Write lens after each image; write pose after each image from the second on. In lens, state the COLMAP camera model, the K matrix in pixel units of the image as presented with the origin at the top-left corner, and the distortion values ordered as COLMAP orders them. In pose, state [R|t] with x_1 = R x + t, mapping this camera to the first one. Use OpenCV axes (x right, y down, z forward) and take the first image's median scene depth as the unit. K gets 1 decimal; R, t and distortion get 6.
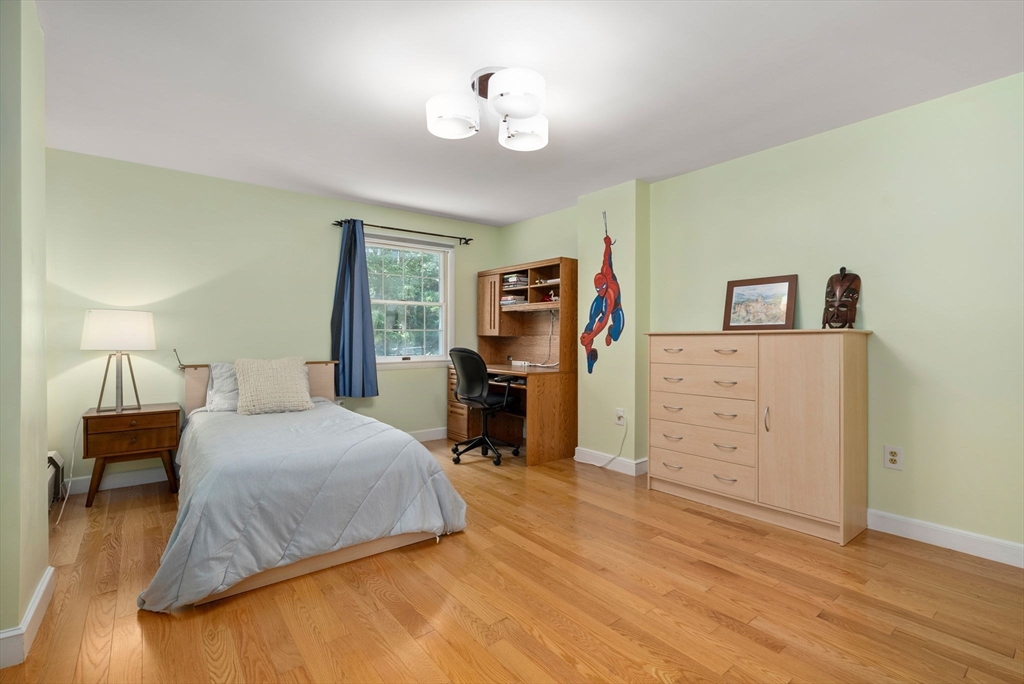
lens RADIAL K [[467.5, 0, 514.0], [0, 467.5, 342.7], [0, 0, 1]] dist [-0.002623, -0.000050]
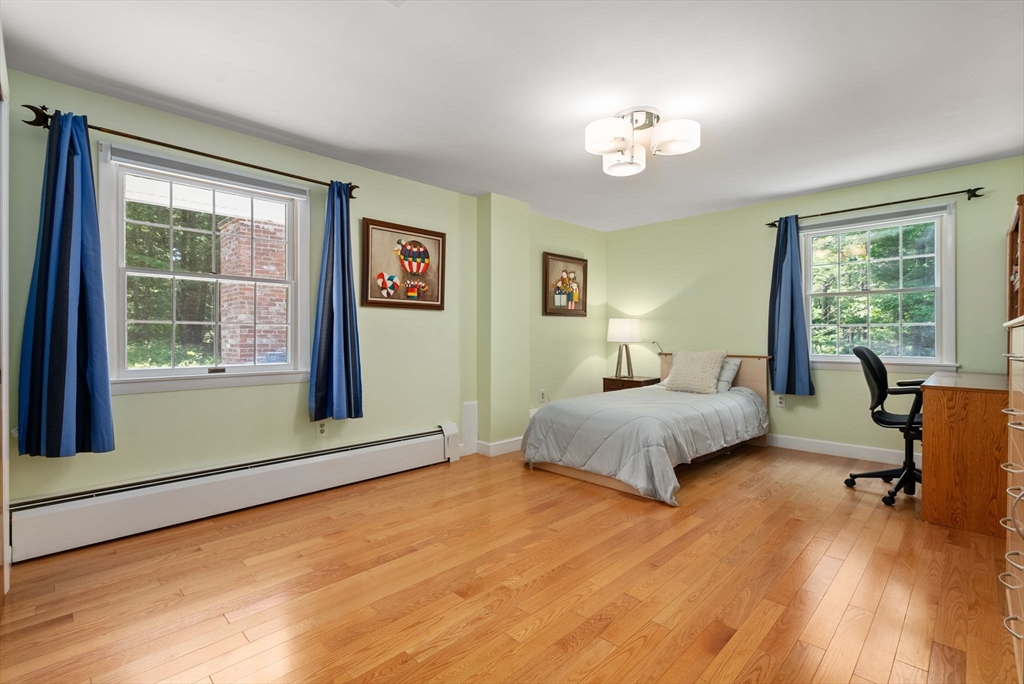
lens RADIAL K [[467.5, 0, 513.3], [0, 467.5, 337.7], [0, 0, 1]] dist [-0.002623, -0.000050]
pose [[0.121884, 0.004793, -0.992533, 1.112380], [-0.008030, 0.999960, 0.003843, -0.004686], [0.992512, 0.007502, 0.121917, 0.555796]]
